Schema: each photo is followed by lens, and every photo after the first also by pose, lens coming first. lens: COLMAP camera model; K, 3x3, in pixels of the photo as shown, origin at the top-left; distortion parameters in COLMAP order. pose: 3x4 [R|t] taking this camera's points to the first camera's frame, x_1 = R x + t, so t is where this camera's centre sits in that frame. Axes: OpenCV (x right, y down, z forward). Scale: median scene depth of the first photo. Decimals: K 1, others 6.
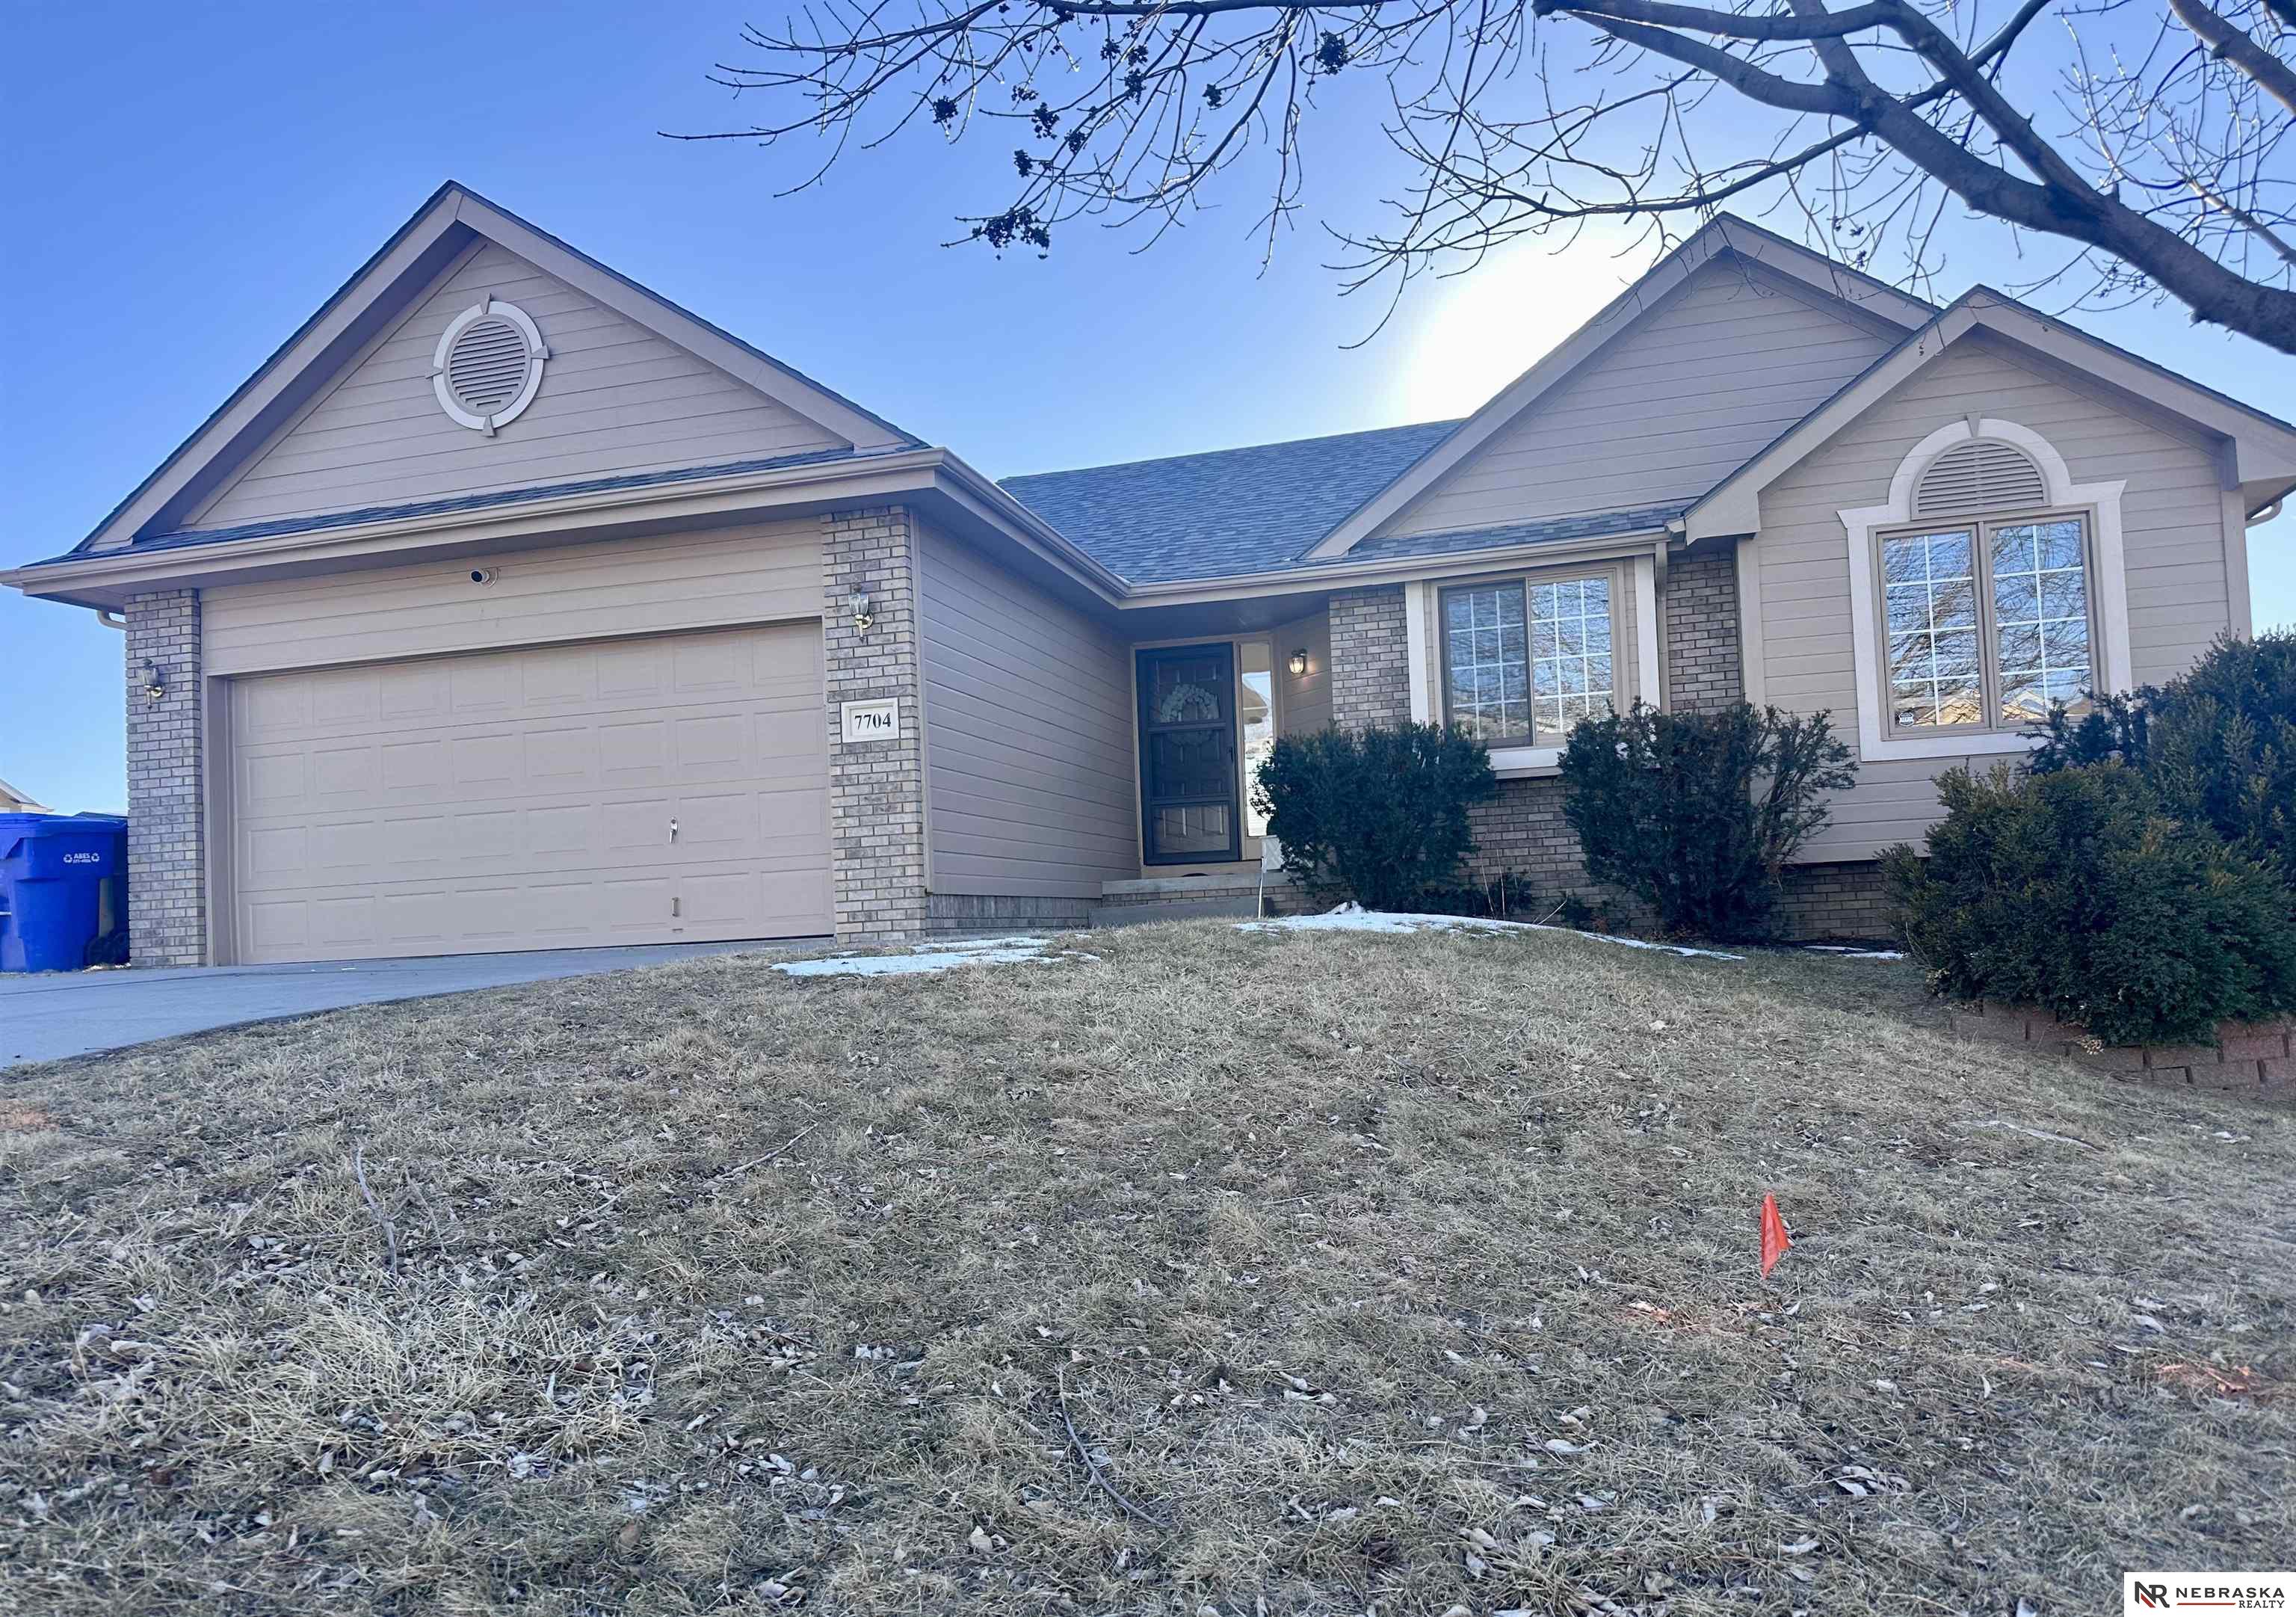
lens RADIAL K [[1665.8, 0, 1148.0], [0, 1665.8, 878.9], [0, 0, 1]] dist [0.032345, -0.009788]
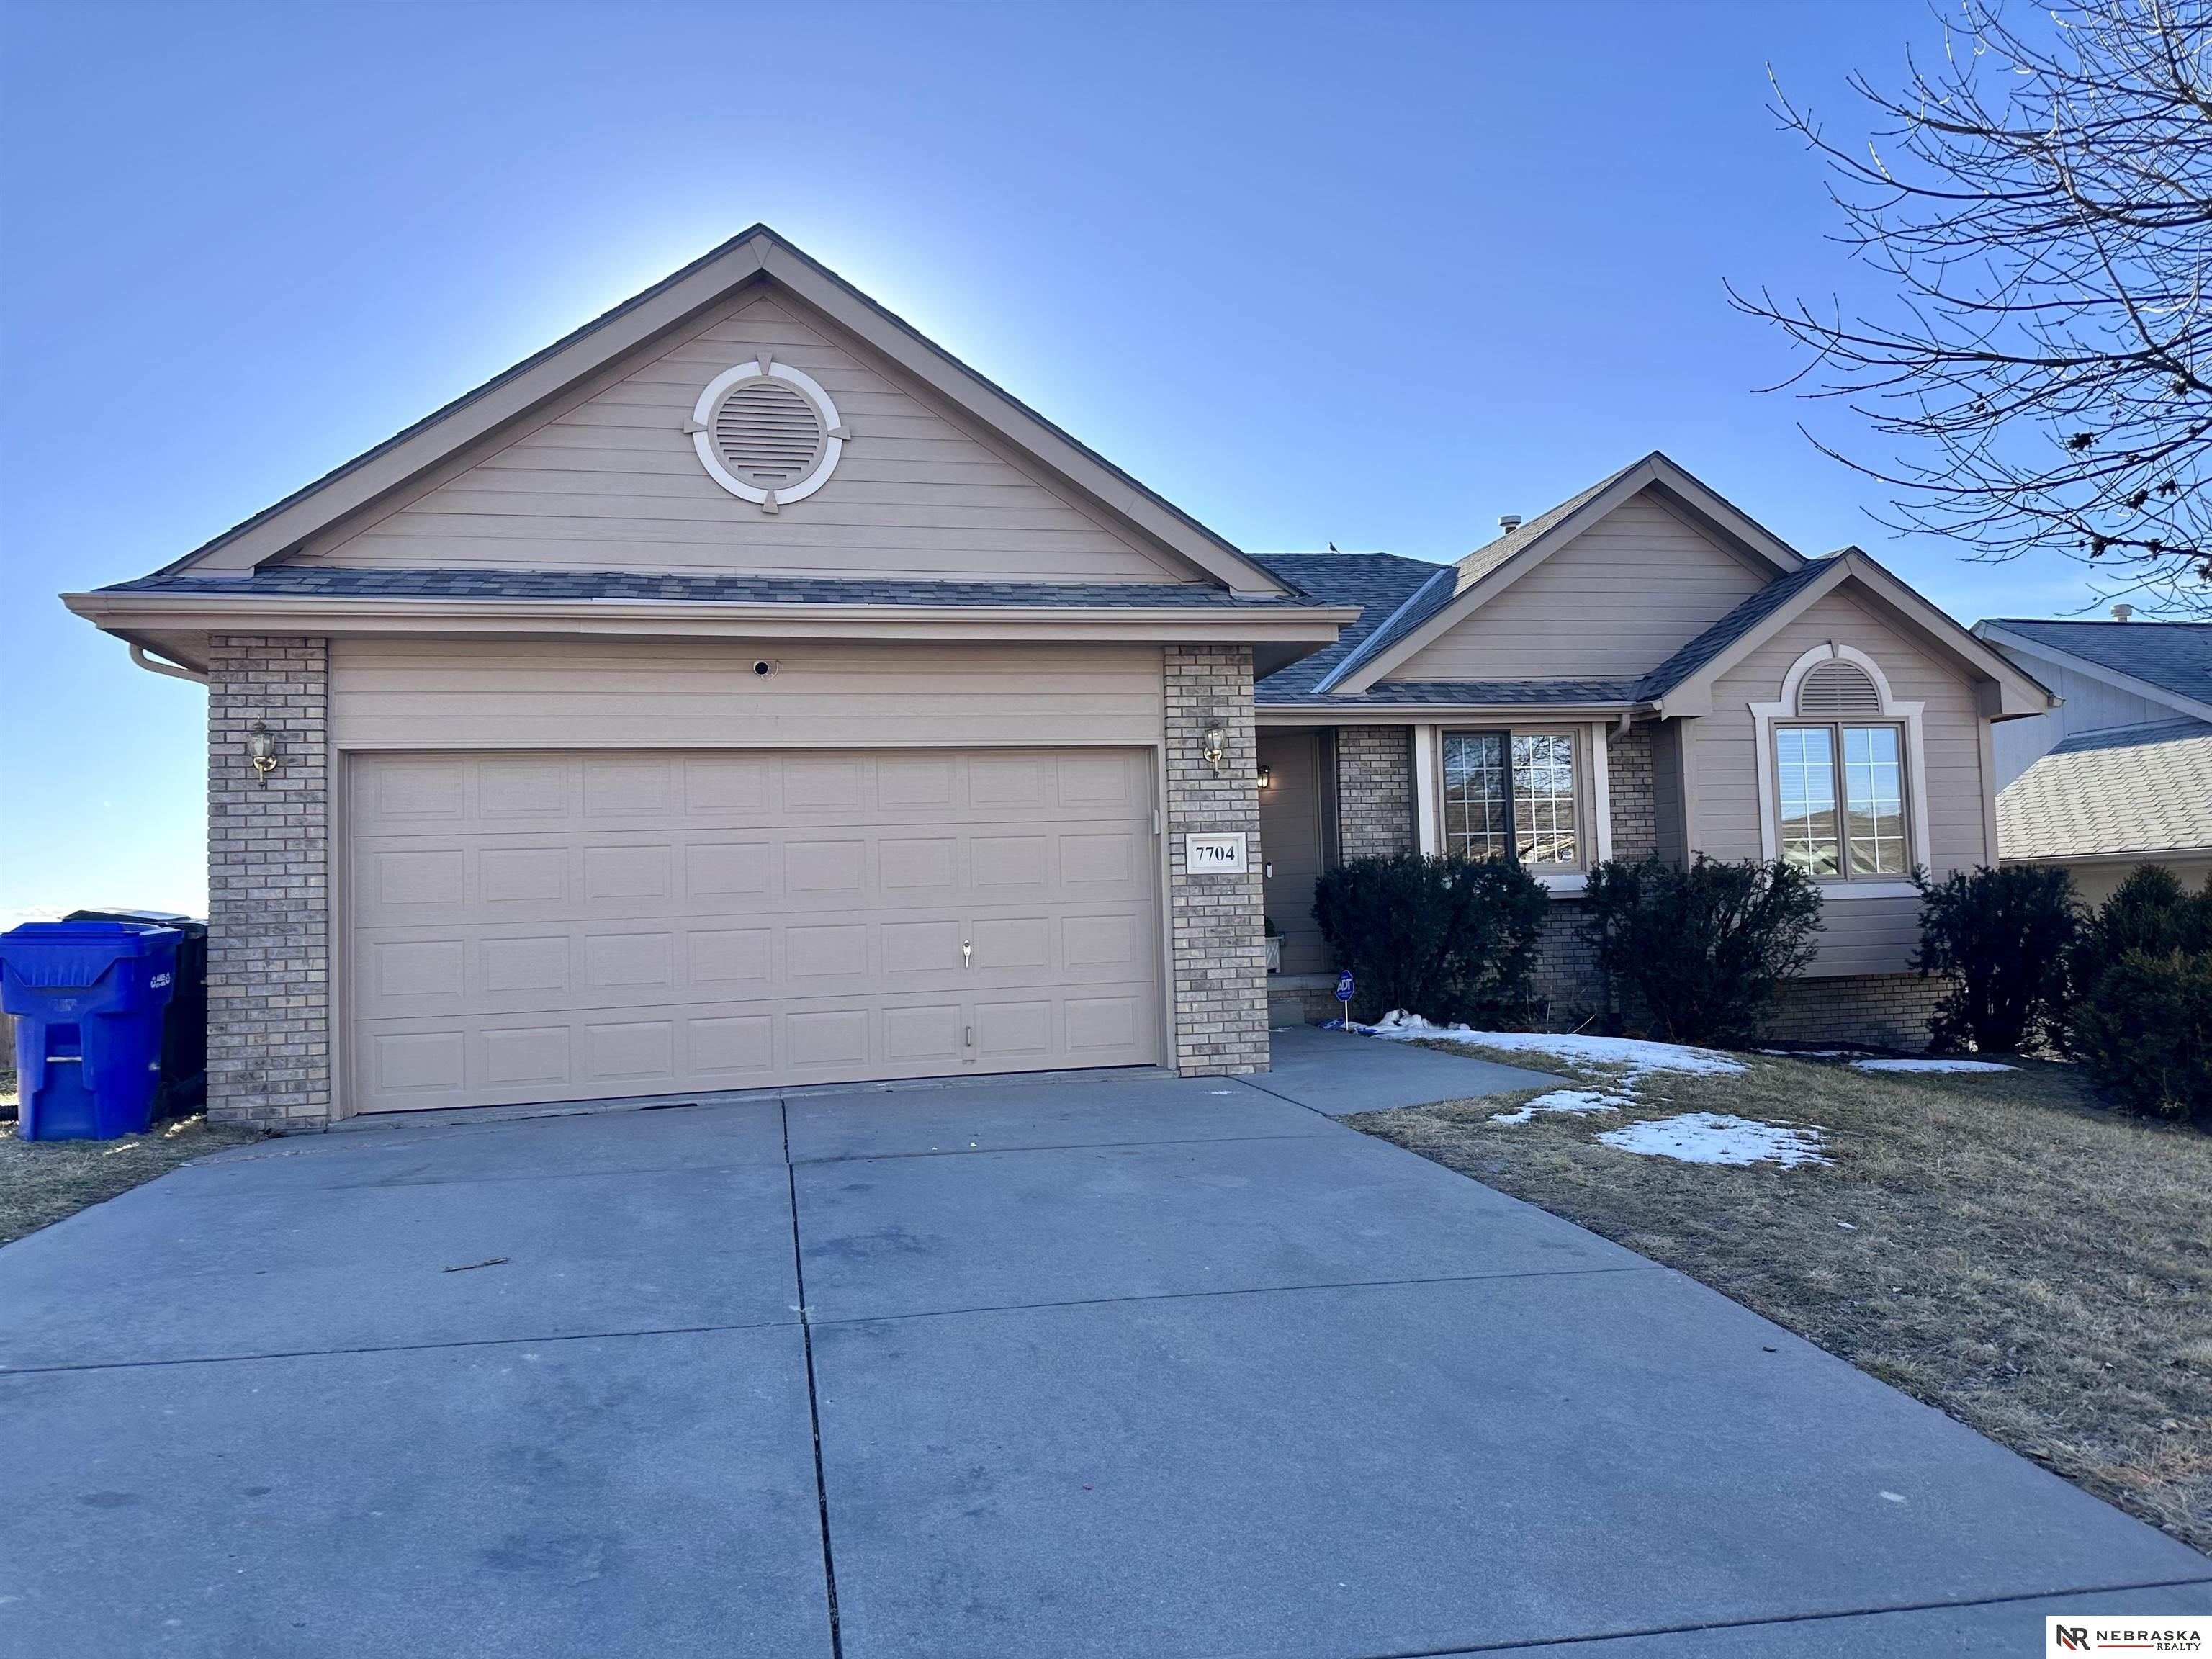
lens RADIAL K [[1550.7, 0, 1104.5], [0, 1550.7, 828.1], [0, 0, 1]] dist [0.051272, -0.001750]
pose [[0.885779, 0.042650, 0.462143, -0.586010], [-0.023180, 0.998591, -0.047729, -0.056631], [-0.463527, 0.031565, 0.885520, 0.175758]]
